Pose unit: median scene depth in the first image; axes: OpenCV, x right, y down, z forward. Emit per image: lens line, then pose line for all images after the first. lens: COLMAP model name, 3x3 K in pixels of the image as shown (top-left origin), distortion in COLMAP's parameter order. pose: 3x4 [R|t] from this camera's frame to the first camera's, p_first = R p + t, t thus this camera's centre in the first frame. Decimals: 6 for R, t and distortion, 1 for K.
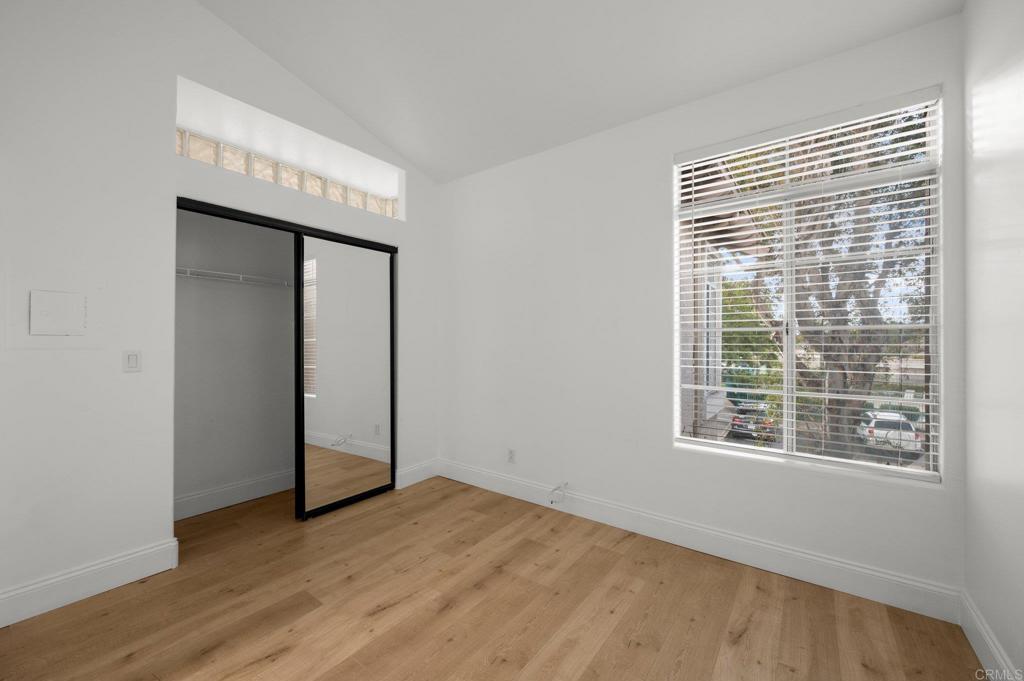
lens RADIAL K [[408.1, 0, 513.2], [0, 408.1, 343.5], [0, 0, 1]] dist [-0.000640, -0.000242]
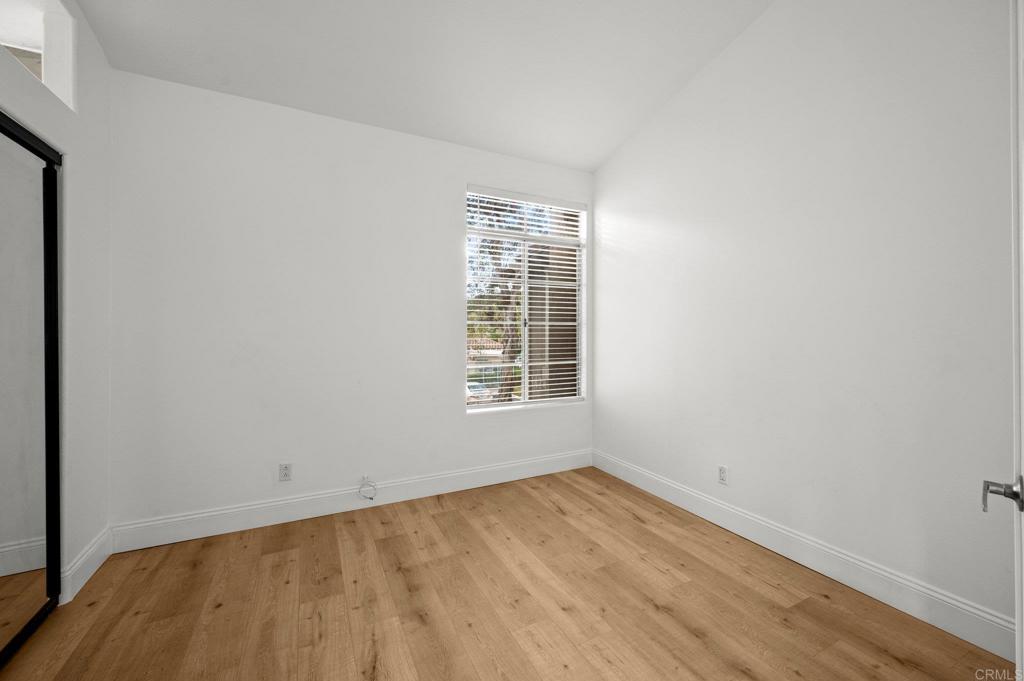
lens RADIAL K [[408.1, 0, 513.2], [0, 408.1, 343.5], [0, 0, 1]] dist [-0.000640, -0.000242]
pose [[0.438756, -0.028217, 0.898163, -0.736304], [0.002992, 0.999547, 0.029940, -0.005265], [-0.898601, -0.010449, 0.438642, 0.339390]]
